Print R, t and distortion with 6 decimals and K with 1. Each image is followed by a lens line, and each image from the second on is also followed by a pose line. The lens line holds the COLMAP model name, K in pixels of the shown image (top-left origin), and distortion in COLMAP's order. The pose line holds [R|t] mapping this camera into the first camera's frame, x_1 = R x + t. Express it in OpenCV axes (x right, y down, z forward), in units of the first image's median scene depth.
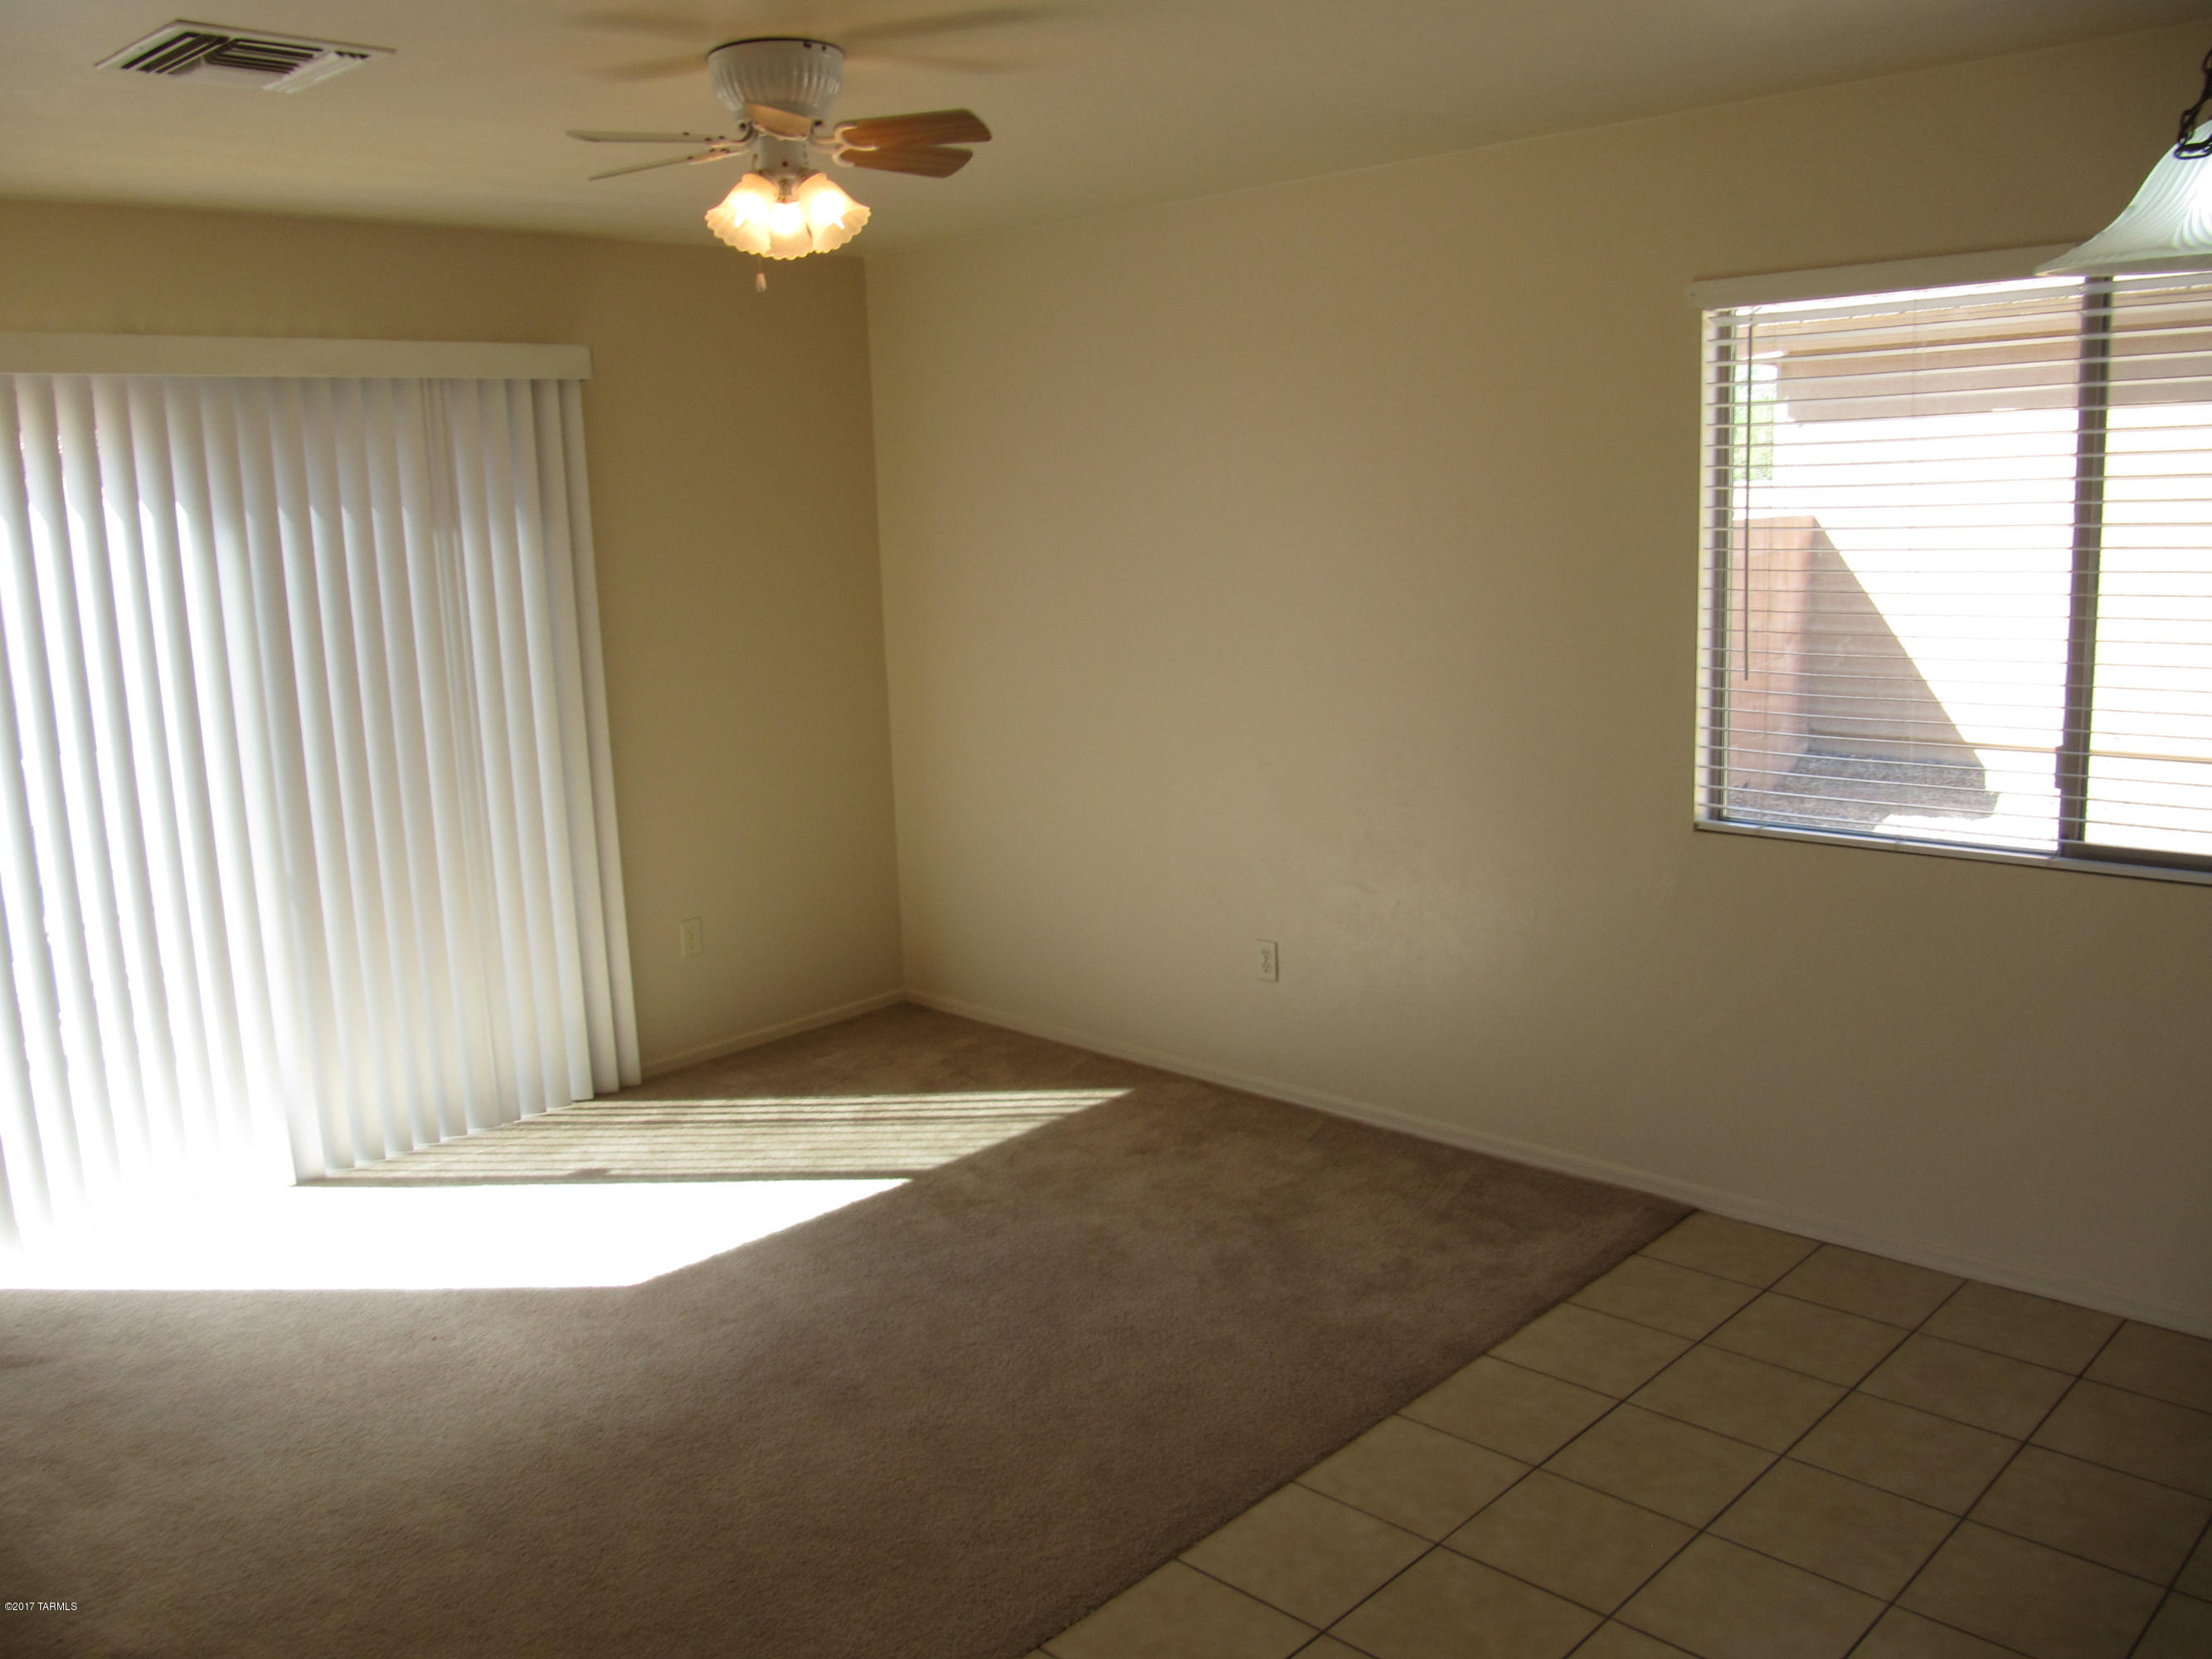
lens RADIAL K [[1814.6, 0, 1091.7], [0, 1814.6, 824.1], [0, 0, 1]] dist [-0.042741, 0.001647]
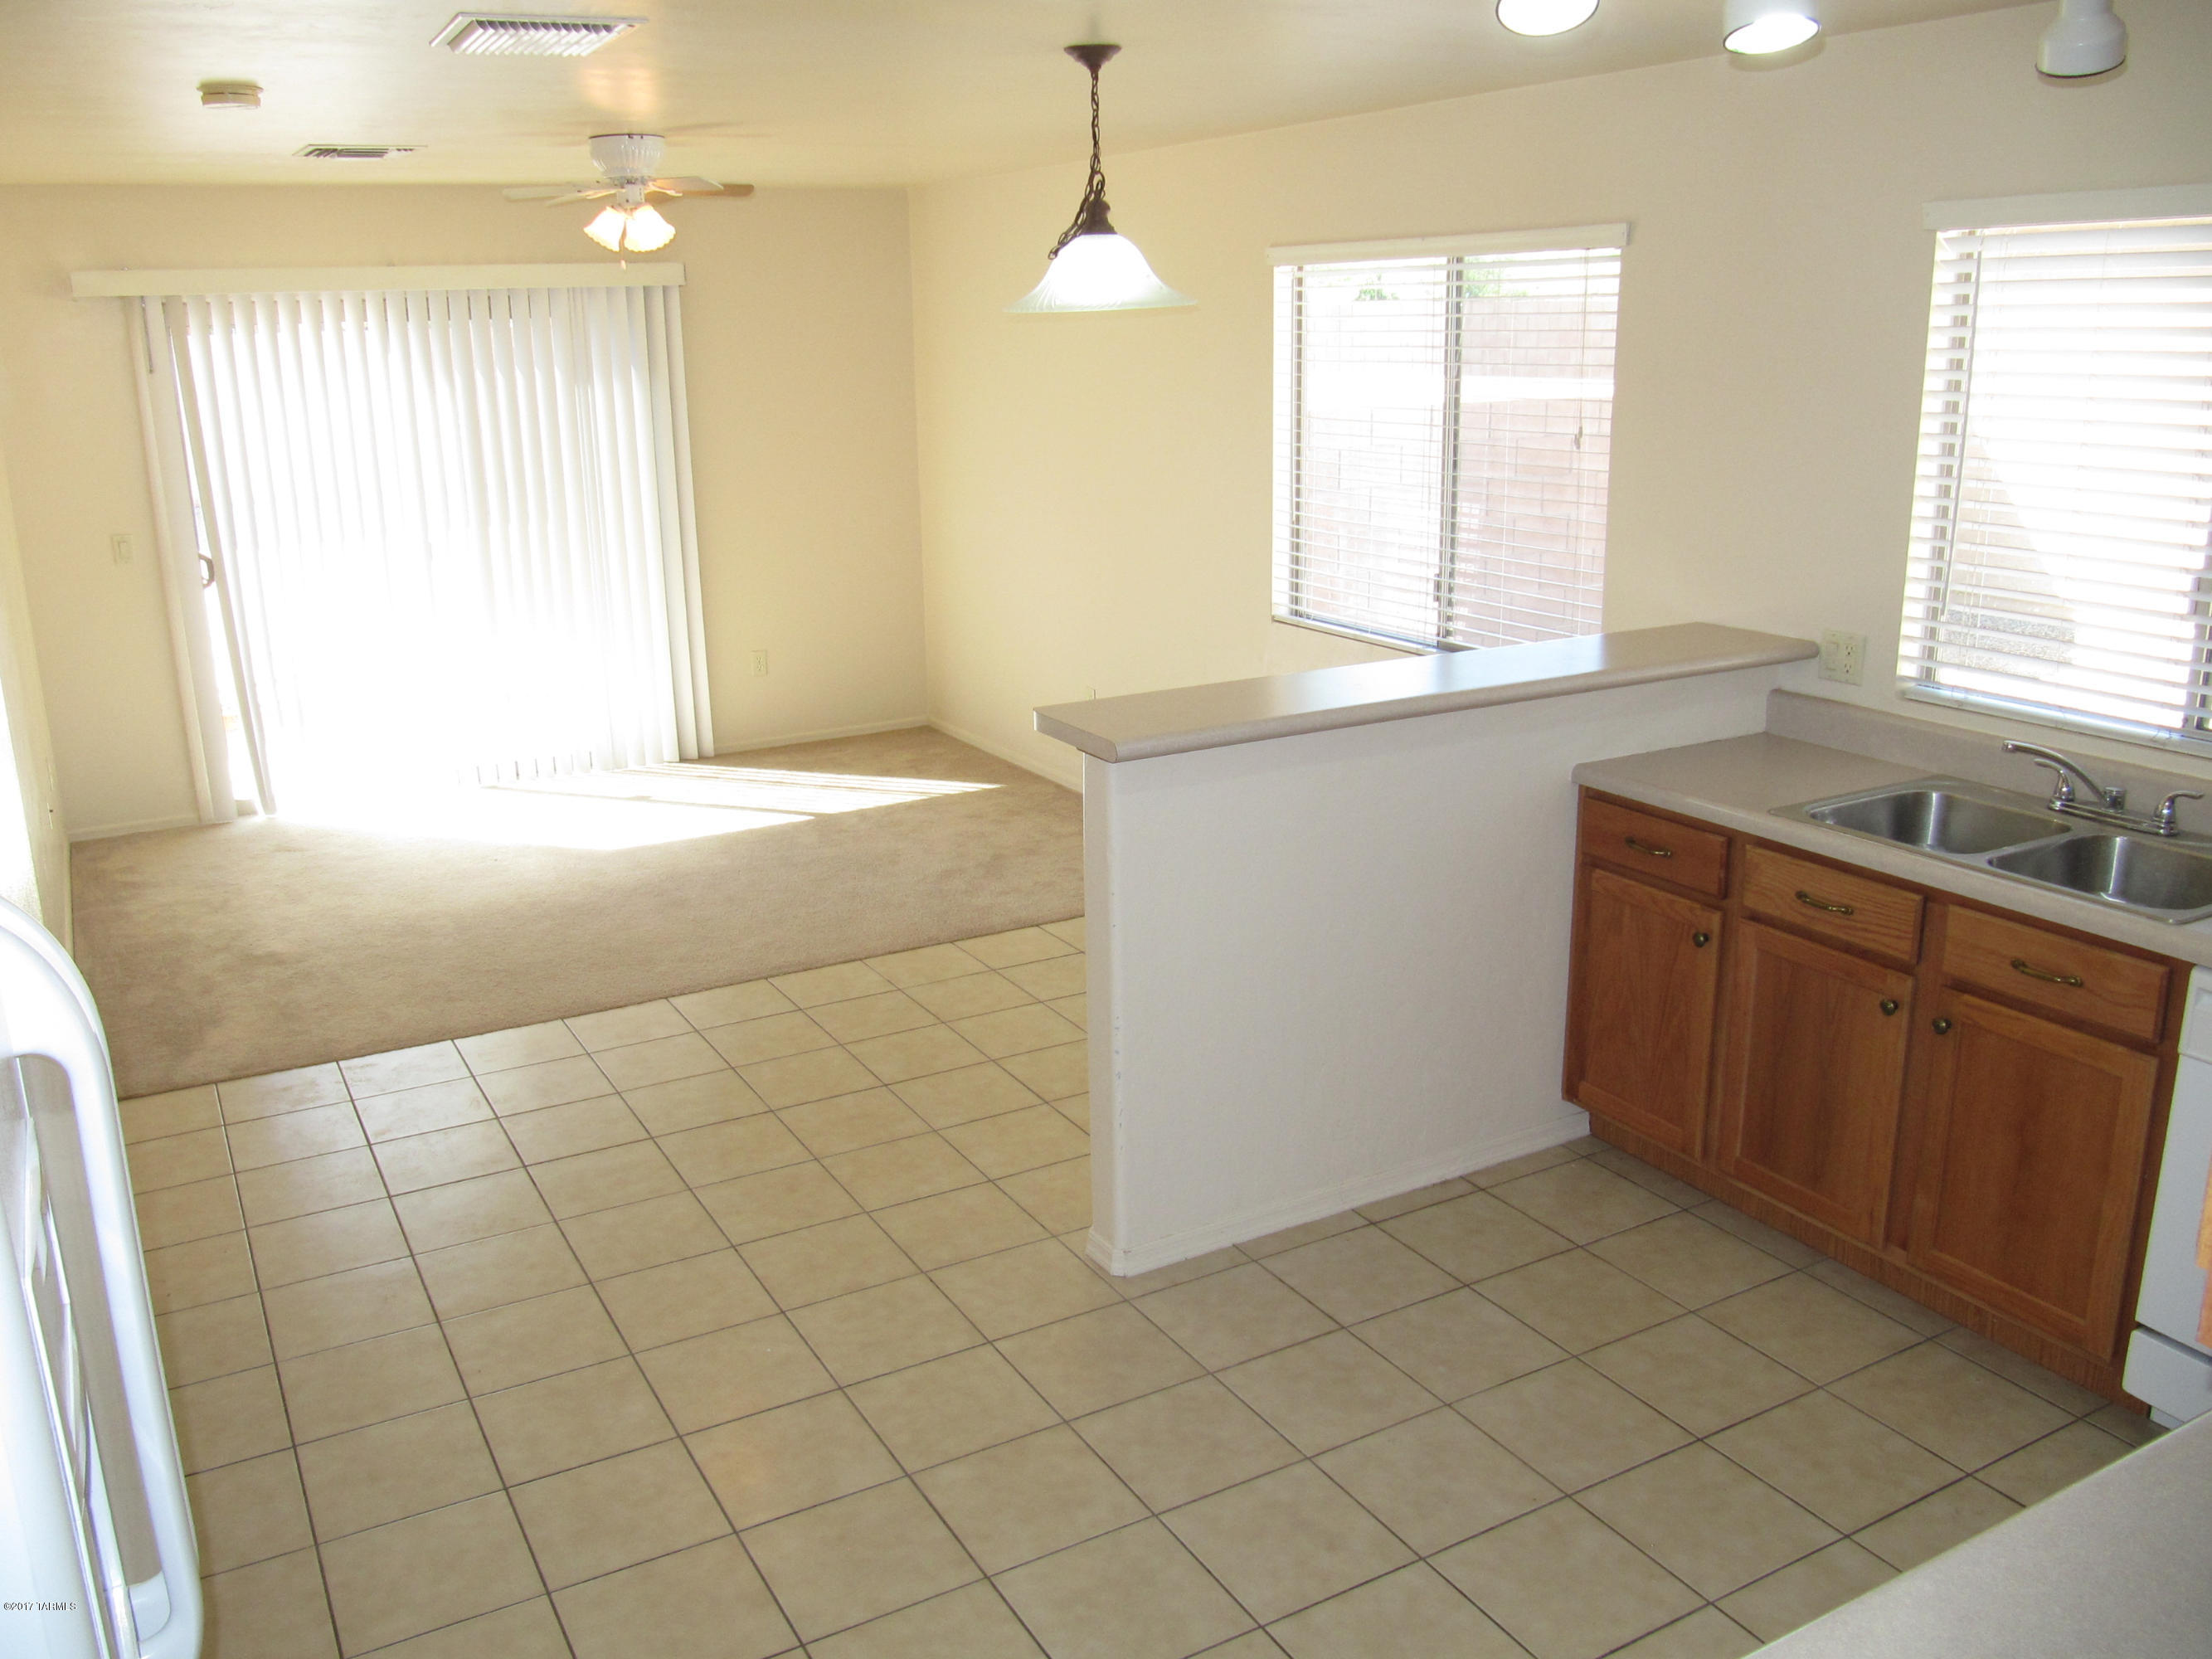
lens RADIAL K [[1814.6, 0, 1091.7], [0, 1814.6, 824.1], [0, 0, 1]] dist [-0.042741, 0.001647]
pose [[0.958346, 0.096566, -0.268789, 0.564198], [-0.069647, 0.991712, 0.107963, 0.017047], [0.276987, -0.084745, 0.957129, -0.447107]]
